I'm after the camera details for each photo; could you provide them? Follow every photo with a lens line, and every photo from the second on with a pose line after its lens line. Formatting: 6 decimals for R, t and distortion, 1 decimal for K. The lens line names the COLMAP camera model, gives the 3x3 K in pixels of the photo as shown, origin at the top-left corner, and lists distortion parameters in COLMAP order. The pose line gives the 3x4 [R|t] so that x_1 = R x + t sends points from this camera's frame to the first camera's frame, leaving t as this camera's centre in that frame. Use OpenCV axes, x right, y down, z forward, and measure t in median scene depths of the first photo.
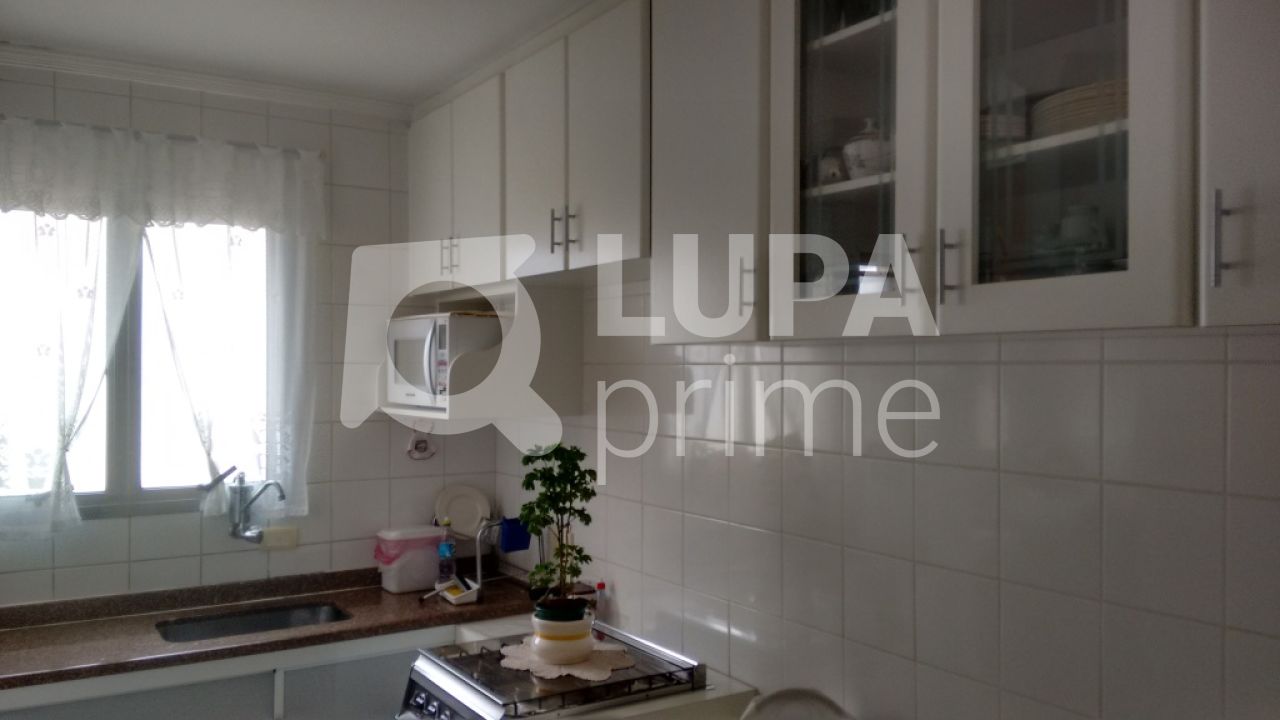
lens RADIAL K [[1031.5, 0, 635.2], [0, 1031.5, 362.6], [0, 0, 1]] dist [0.104307, -0.152759]
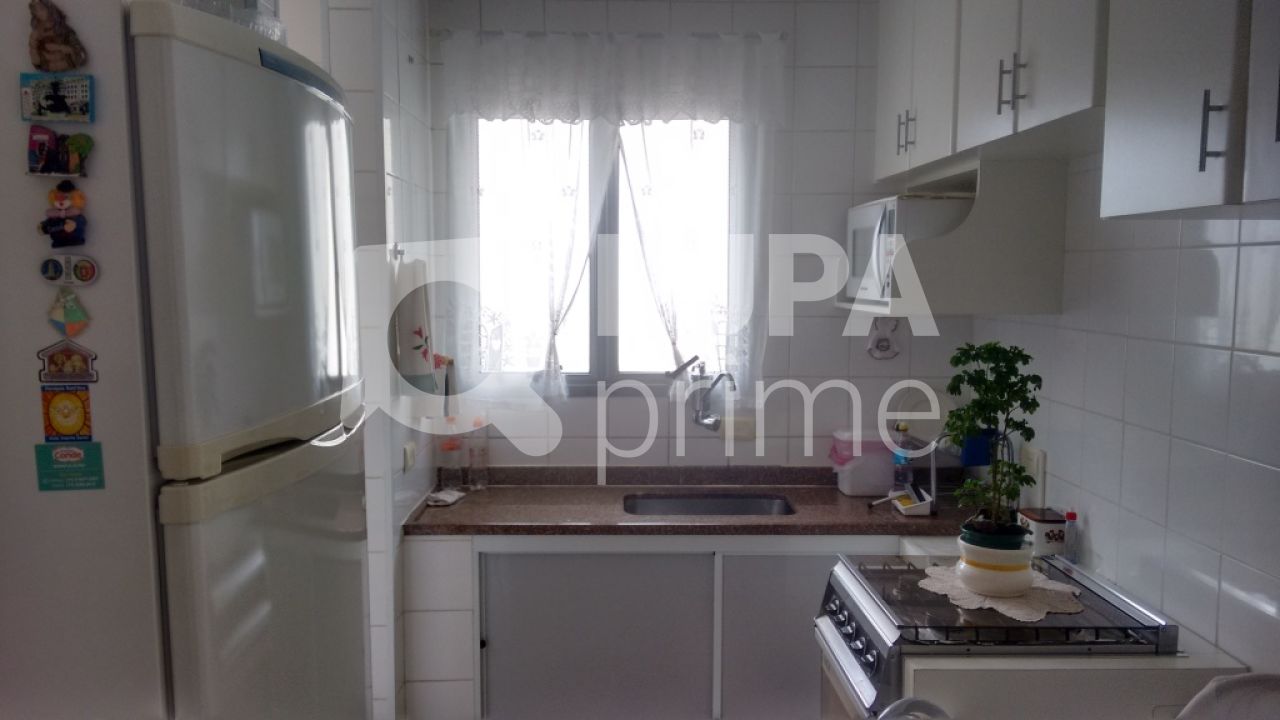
lens RADIAL K [[1031.5, 0, 634.2], [0, 1031.5, 367.5], [0, 0, 1]] dist [0.104307, -0.152759]
pose [[0.848193, 0.047105, -0.527589, 0.113381], [0.001437, 0.995830, 0.091222, 0.018086], [0.529686, -0.078132, 0.844588, 0.106785]]
